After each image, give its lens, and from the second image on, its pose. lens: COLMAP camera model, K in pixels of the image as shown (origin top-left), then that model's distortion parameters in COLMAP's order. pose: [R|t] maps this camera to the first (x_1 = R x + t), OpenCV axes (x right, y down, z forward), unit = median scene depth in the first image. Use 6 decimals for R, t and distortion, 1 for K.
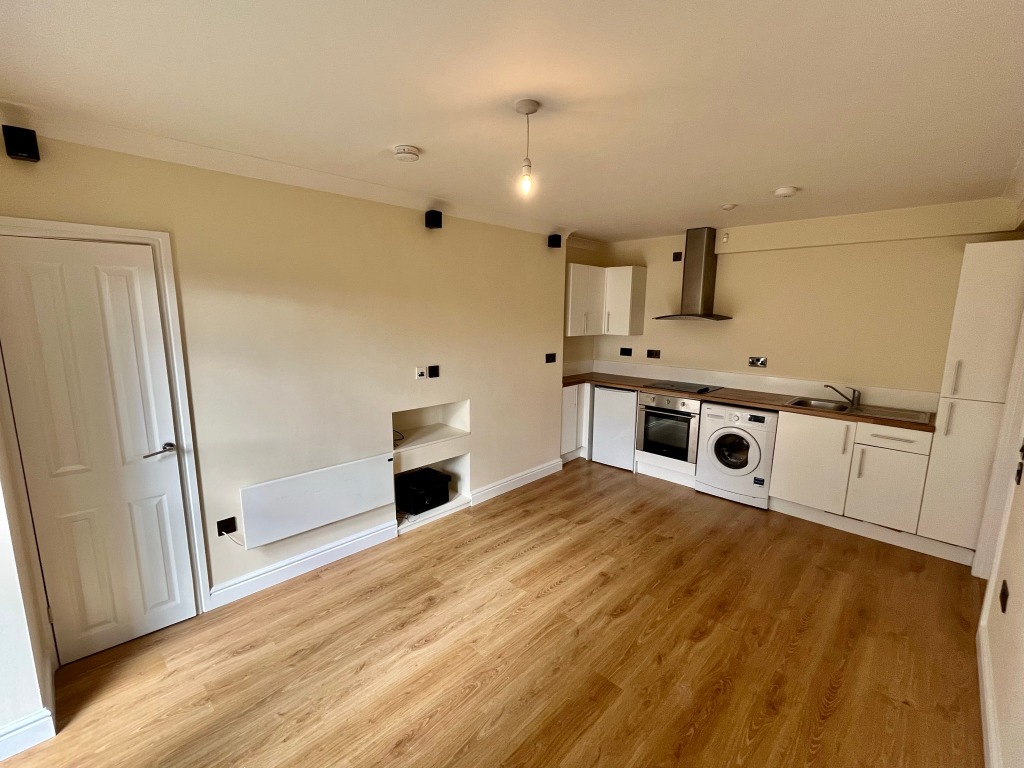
lens RADIAL K [[450.2, 0, 506.5], [0, 450.2, 384.6], [0, 0, 1]] dist [0.000261, 0.000071]
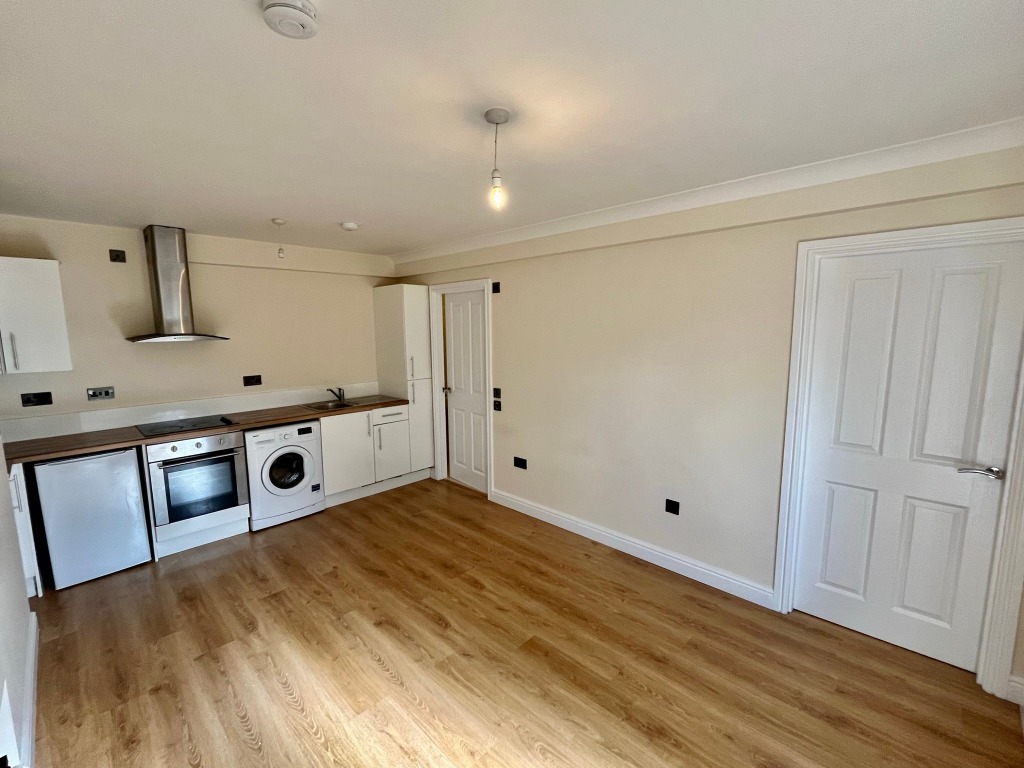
lens RADIAL K [[450.2, 0, 506.5], [0, 450.2, 384.6], [0, 0, 1]] dist [0.000261, 0.000071]
pose [[0.000724, -0.140375, 0.990098, -0.456335], [0.173084, 0.975173, 0.138132, -0.090585], [-0.984907, 0.171270, 0.025002, 0.492592]]
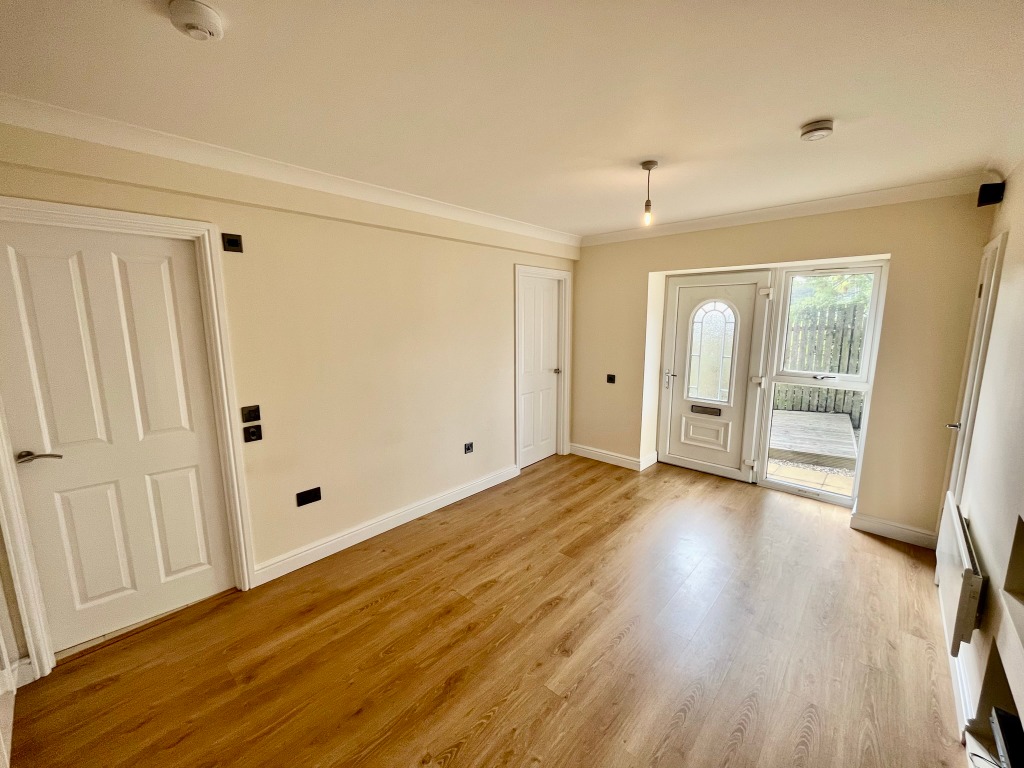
lens RADIAL K [[418.9, 0, 507.3], [0, 418.9, 383.8], [0, 0, 1]] dist [-0.003810, 0.000014]
pose [[-0.999278, 0.003649, -0.037807, 0.258329], [-0.008438, 0.949173, 0.314640, -0.171725], [0.037033, 0.314732, -0.948458, 1.155997]]
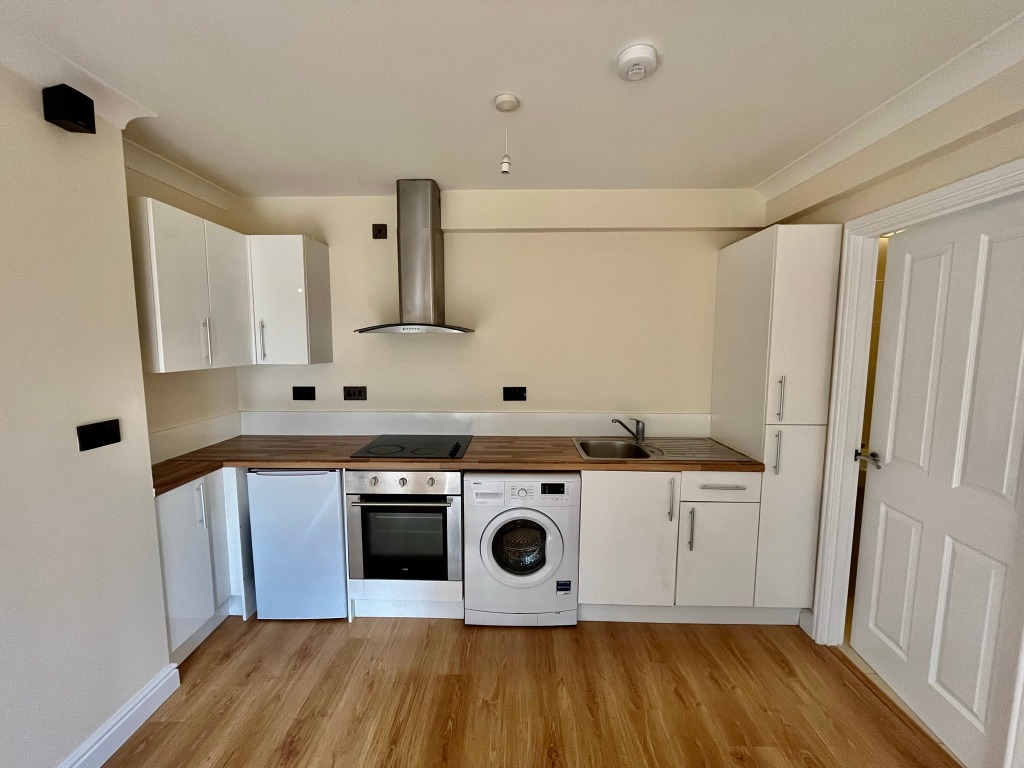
lens RADIAL K [[418.9, 0, 507.3], [0, 418.9, 383.8], [0, 0, 1]] dist [-0.003810, 0.000014]
pose [[0.732466, -0.078371, 0.676277, 0.133776], [0.117251, 0.993031, -0.011914, -0.065899], [-0.670630, 0.088021, 0.736551, 0.603063]]
